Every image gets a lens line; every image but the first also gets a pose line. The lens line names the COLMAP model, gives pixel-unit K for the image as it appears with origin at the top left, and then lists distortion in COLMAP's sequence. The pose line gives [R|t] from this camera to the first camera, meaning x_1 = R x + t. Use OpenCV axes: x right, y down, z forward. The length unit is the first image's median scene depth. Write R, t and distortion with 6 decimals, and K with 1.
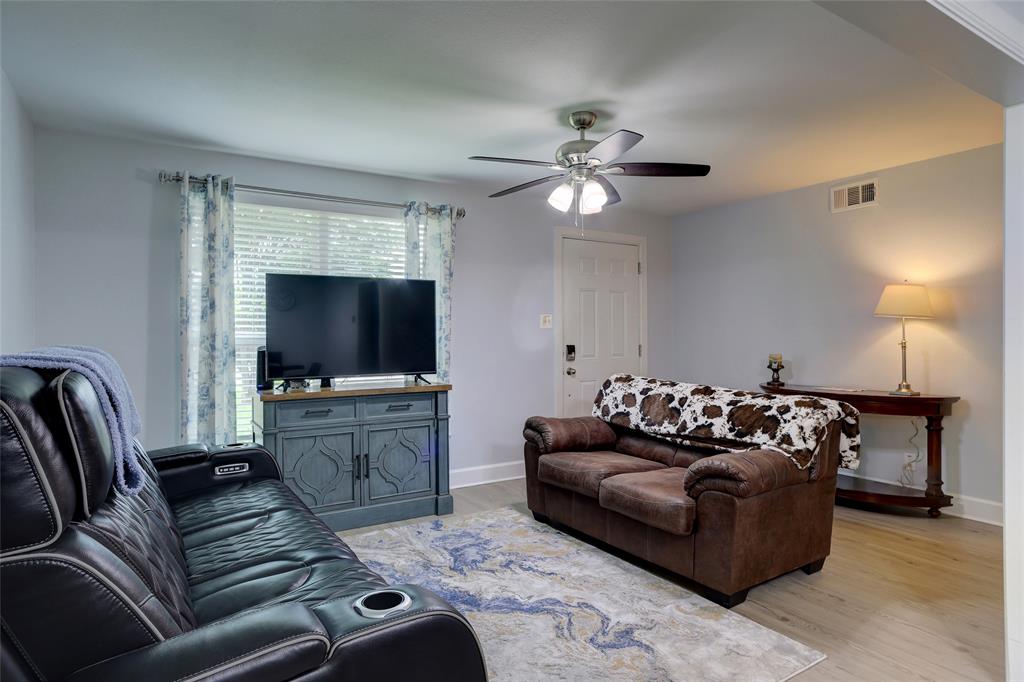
lens RADIAL K [[592.6, 0, 508.9], [0, 592.6, 335.3], [0, 0, 1]] dist [-0.039857, 0.003412]
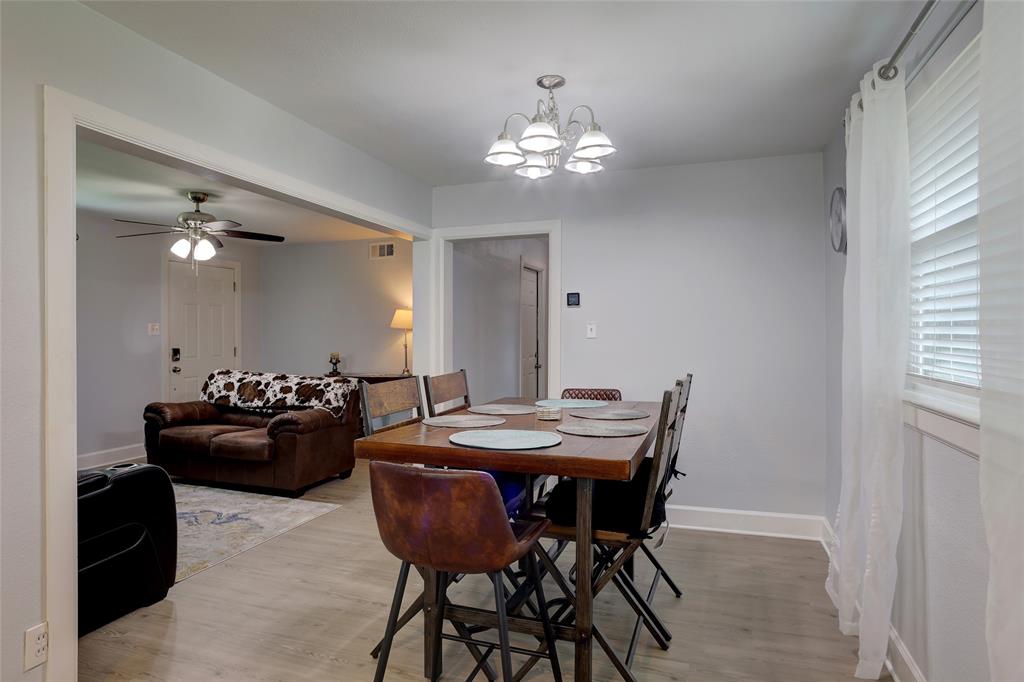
lens RADIAL K [[592.6, 0, 508.2], [0, 592.6, 335.8], [0, 0, 1]] dist [-0.039857, 0.003412]
pose [[0.787804, -0.001277, 0.615925, -0.166849], [-0.000357, 0.999997, 0.002530, -0.021199], [-0.615926, -0.002213, 0.787801, -0.639963]]
